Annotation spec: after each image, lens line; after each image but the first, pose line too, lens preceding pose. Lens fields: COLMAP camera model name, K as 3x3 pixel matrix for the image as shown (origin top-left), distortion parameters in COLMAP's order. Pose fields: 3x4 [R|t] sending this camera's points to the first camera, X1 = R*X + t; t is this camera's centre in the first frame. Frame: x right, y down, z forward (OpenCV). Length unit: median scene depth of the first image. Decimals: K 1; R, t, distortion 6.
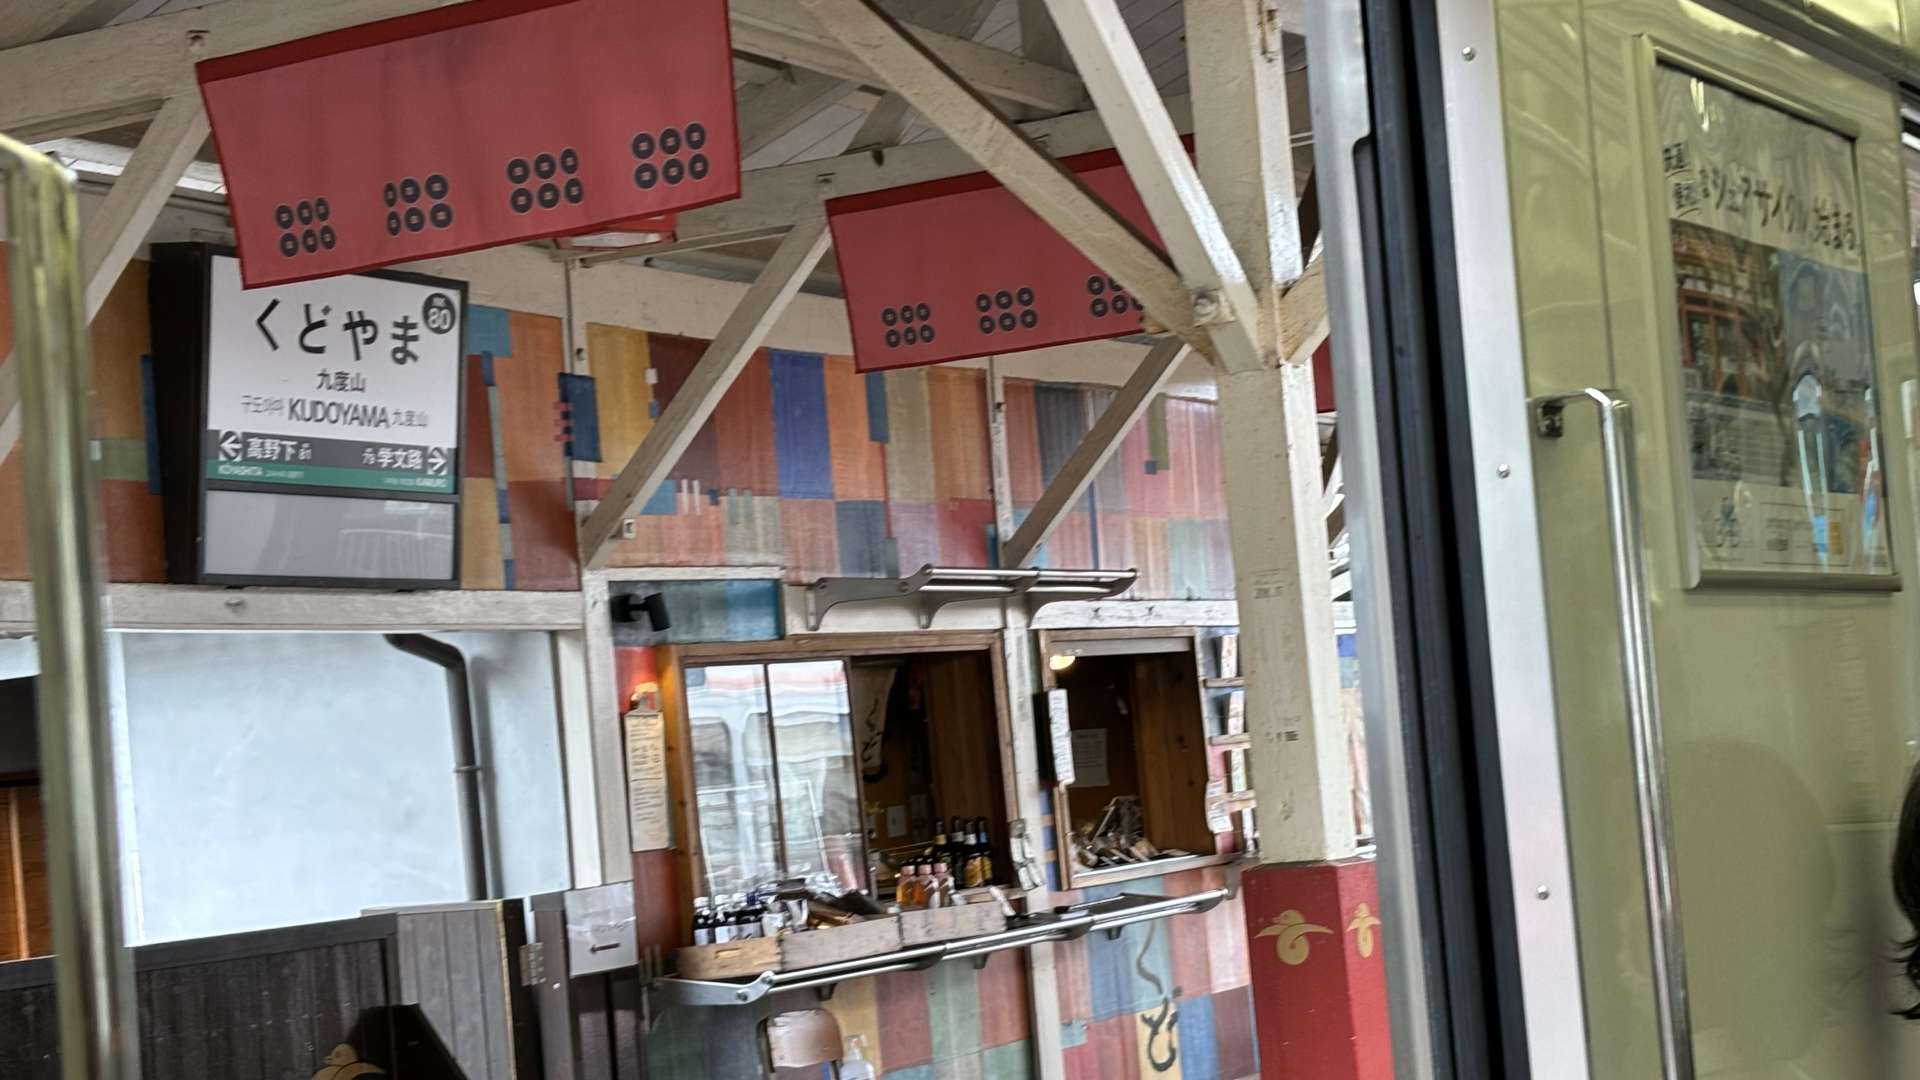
lens RADIAL K [[3587.2, 0, 957.9], [0, 3587.2, 543.6], [0, 0, 1]] dist [0.235584, 0.000000]
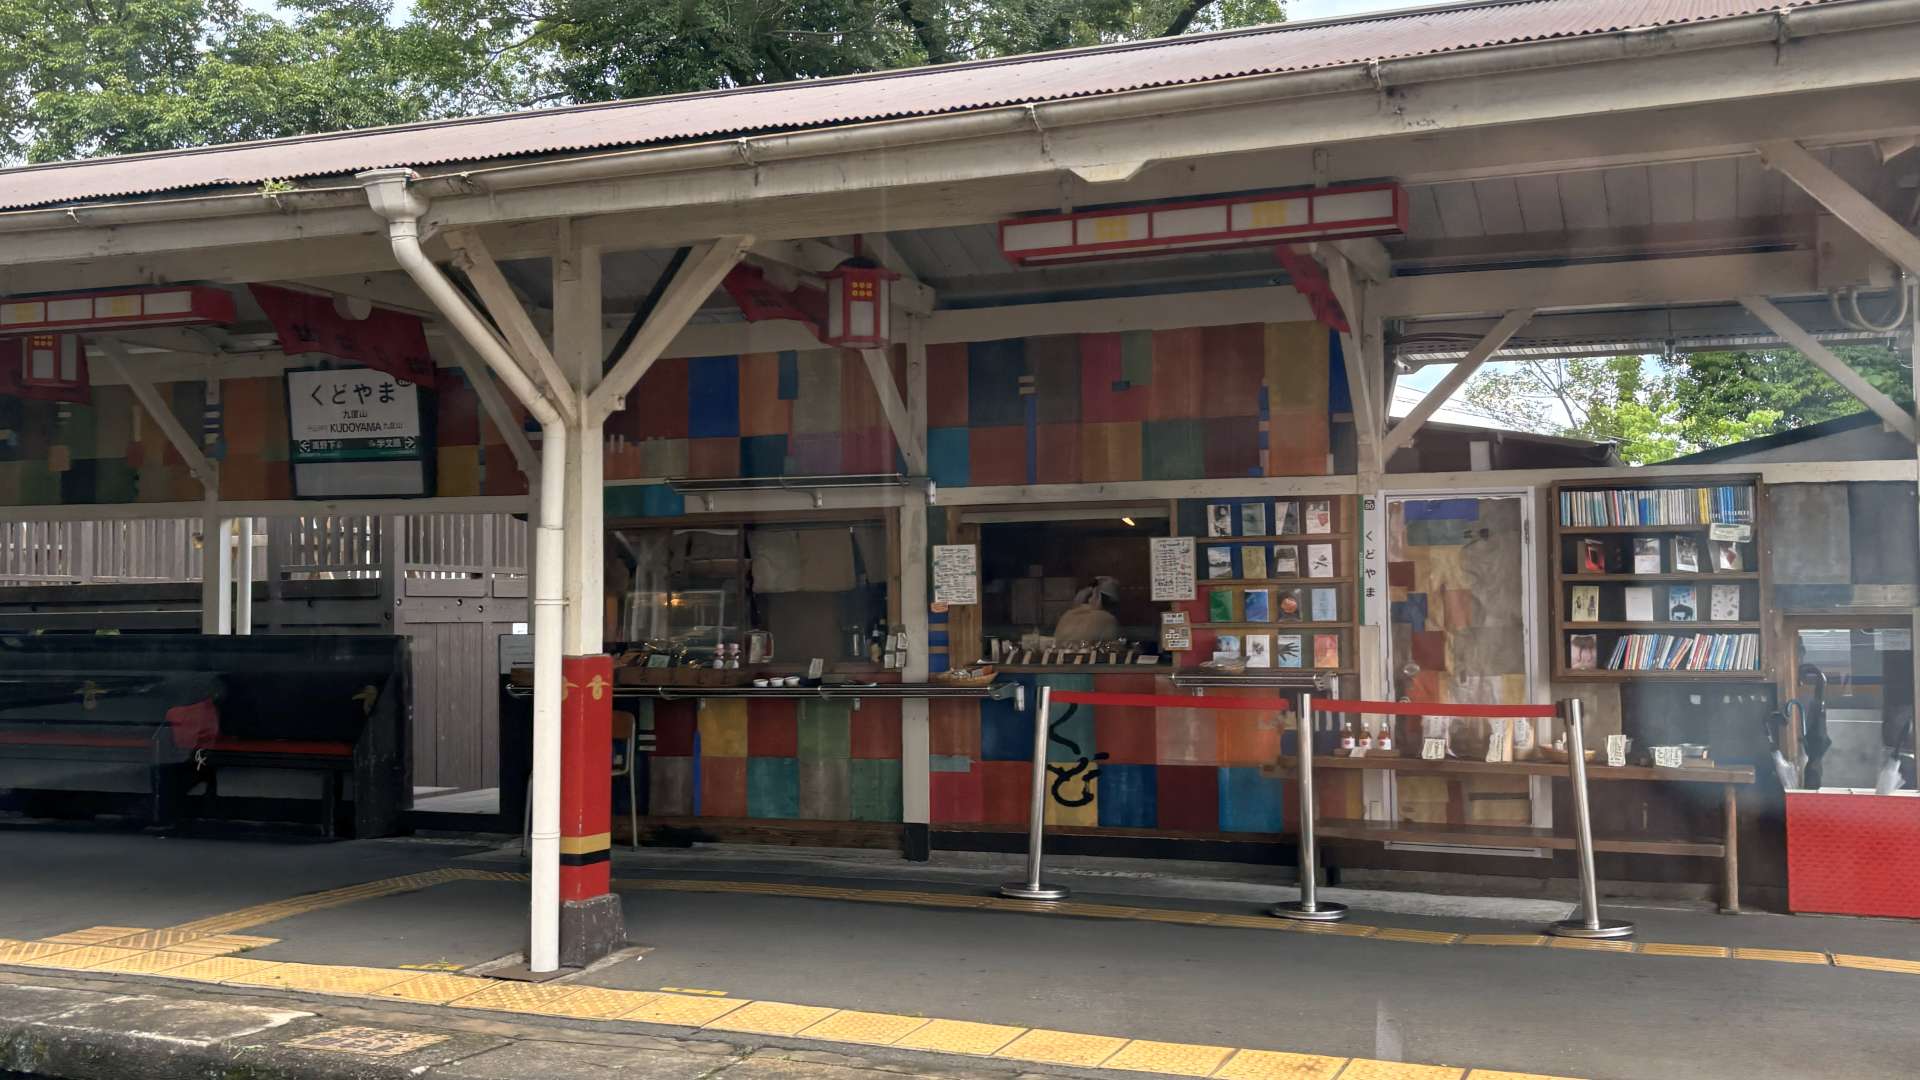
lens RADIAL K [[1896.6, 0, 961.6], [0, 1896.6, 525.9], [0, 0, 1]] dist [0.060278, 0.000000]
pose [[0.133712, 0.051367, -0.989688, 1.032639], [0.060721, 0.996355, 0.059917, -0.019977], [0.989158, -0.068106, 0.130105, 1.106678]]
